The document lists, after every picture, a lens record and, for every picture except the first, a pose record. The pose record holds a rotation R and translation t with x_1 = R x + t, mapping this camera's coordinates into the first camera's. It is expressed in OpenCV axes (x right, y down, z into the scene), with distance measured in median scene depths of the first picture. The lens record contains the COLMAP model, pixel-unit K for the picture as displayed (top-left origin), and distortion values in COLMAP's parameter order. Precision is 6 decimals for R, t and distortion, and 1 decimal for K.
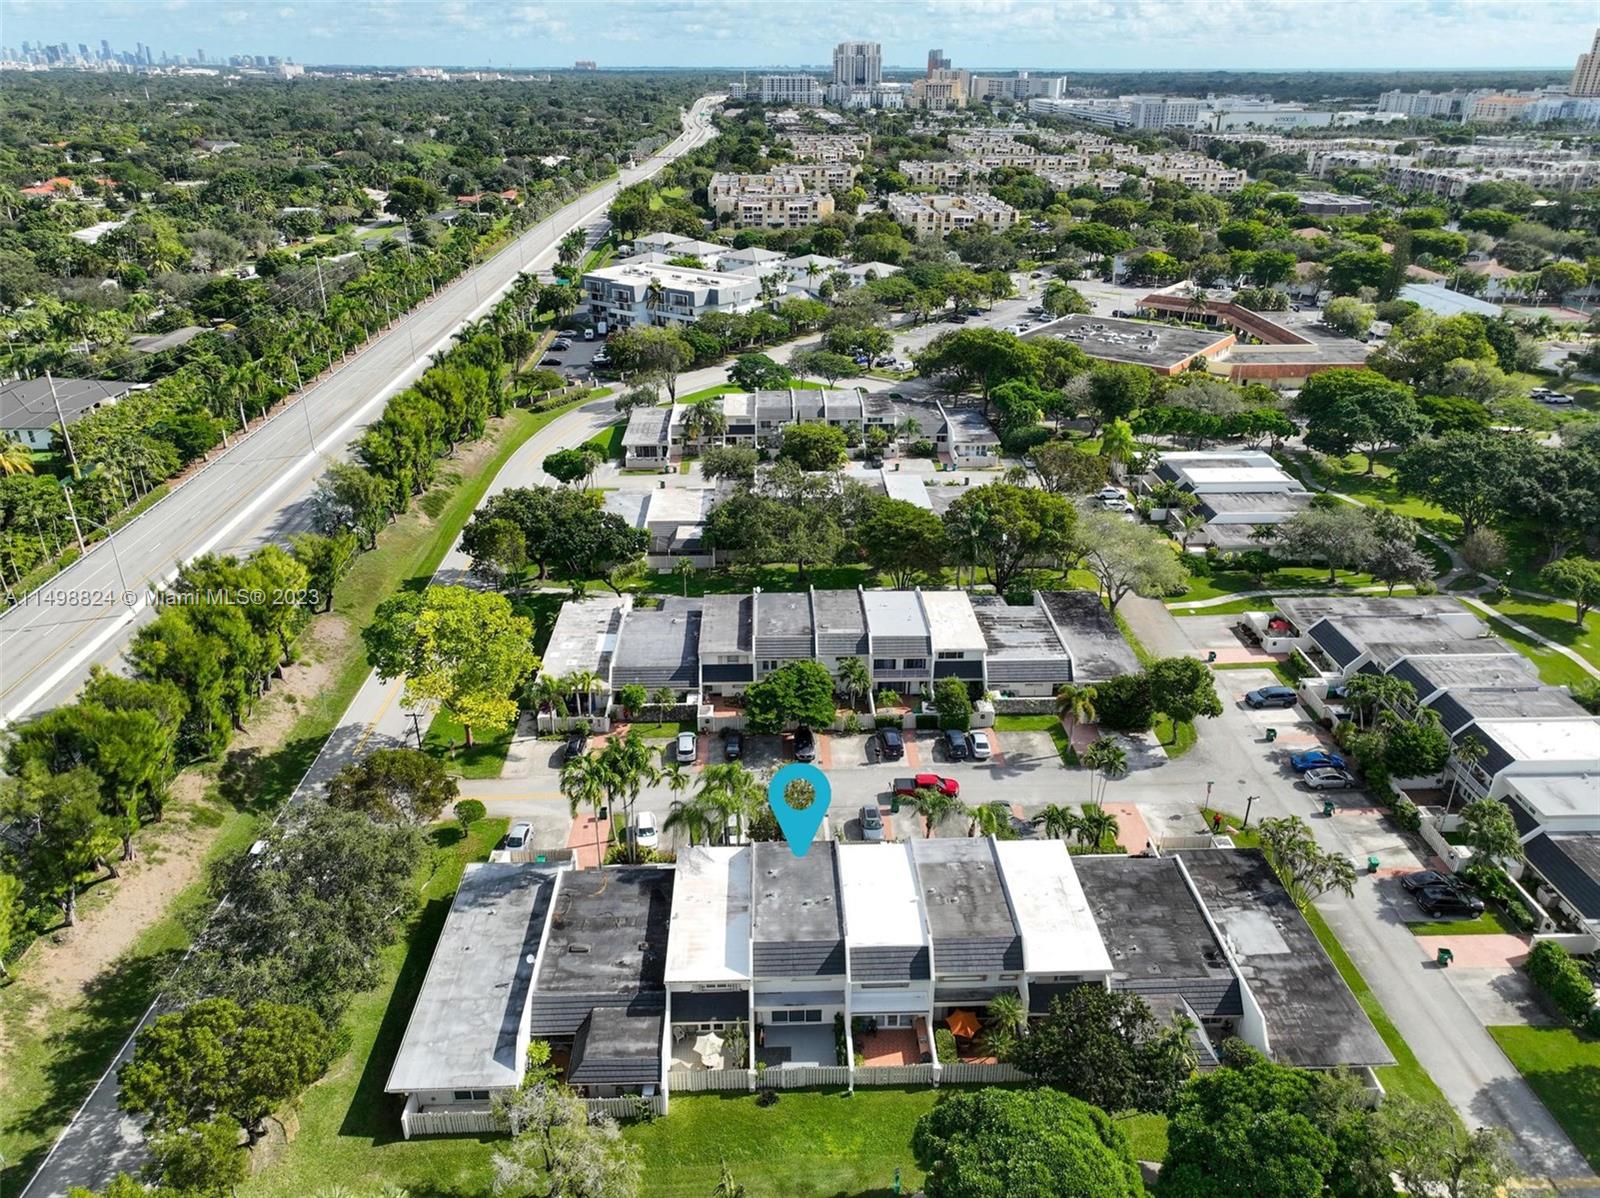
lens RADIAL K [[1120.6, 0, 800.0], [0, 1120.6, 599.0], [0, 0, 1]] dist [-0.002673, 0.015160]
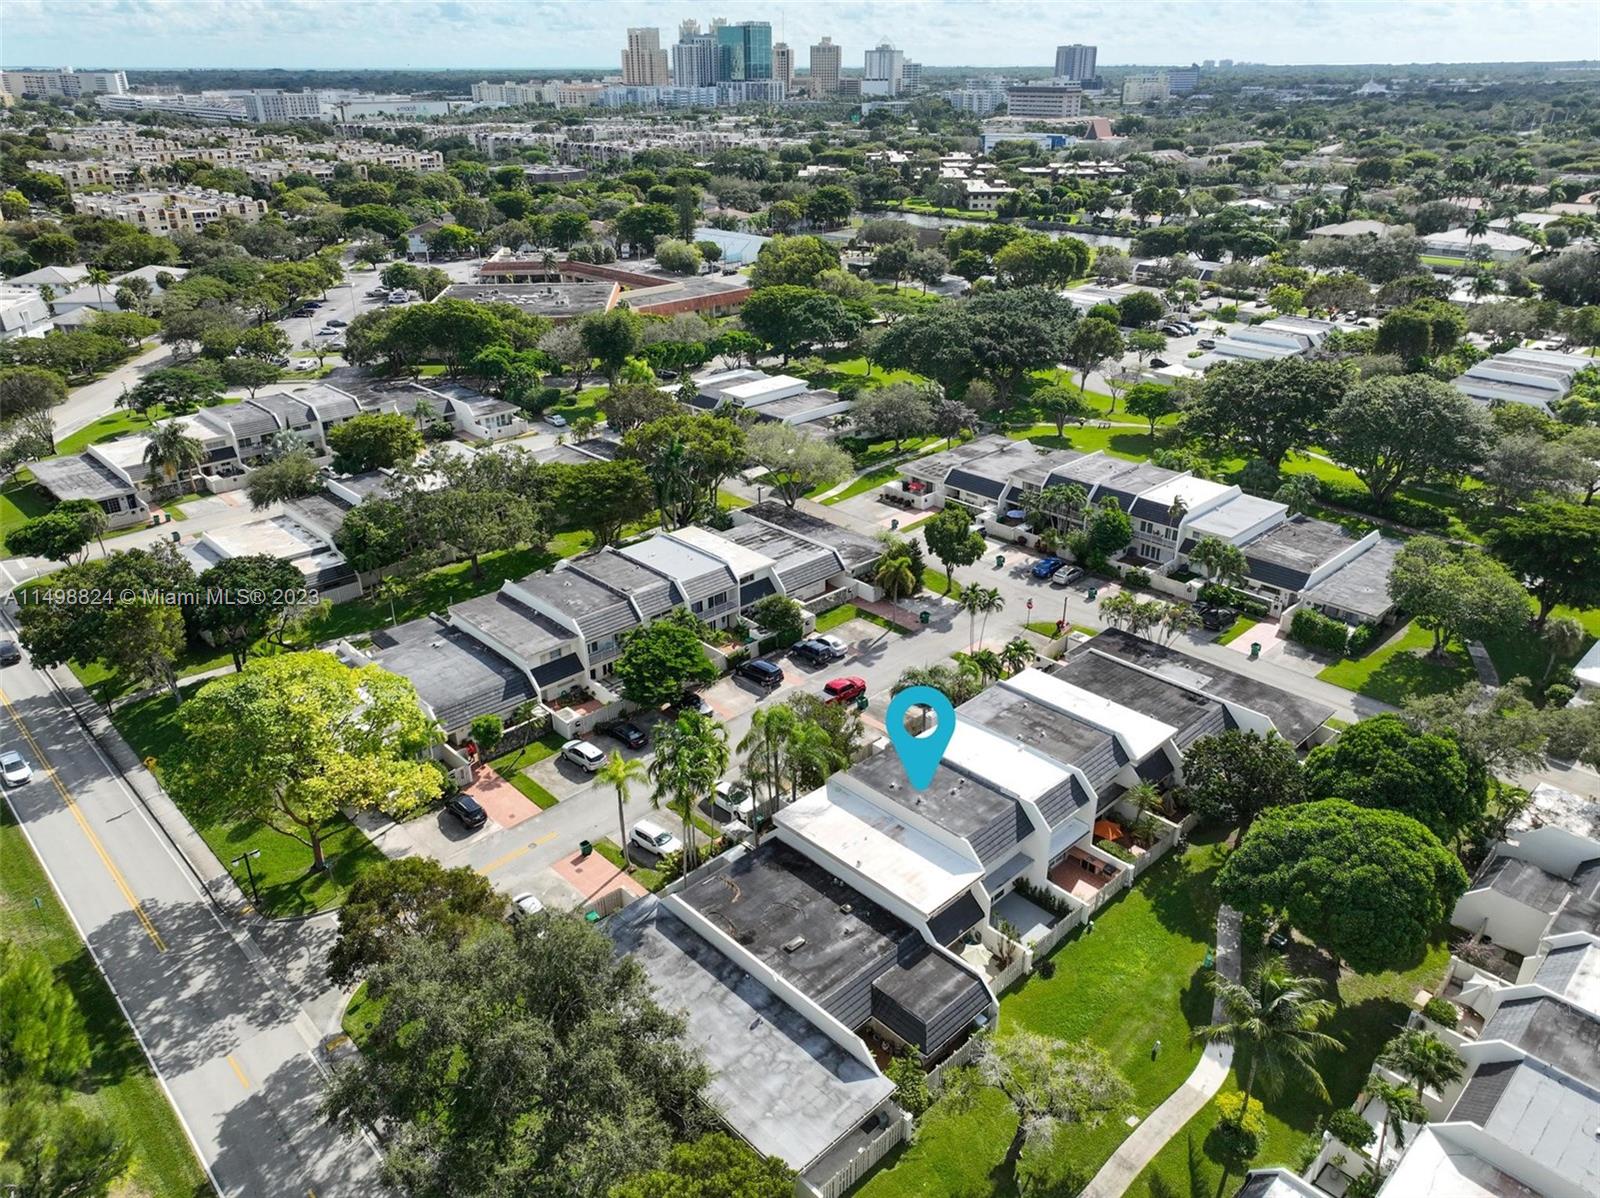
lens RADIAL K [[1120.6, 0, 800.0], [0, 1120.6, 599.0], [0, 0, 1]] dist [-0.002673, 0.015160]
pose [[0.741826, -0.291618, 0.603866, -0.407106], [0.291456, 0.951204, 0.101312, -0.018436], [-0.603944, 0.100844, 0.790621, 0.182705]]
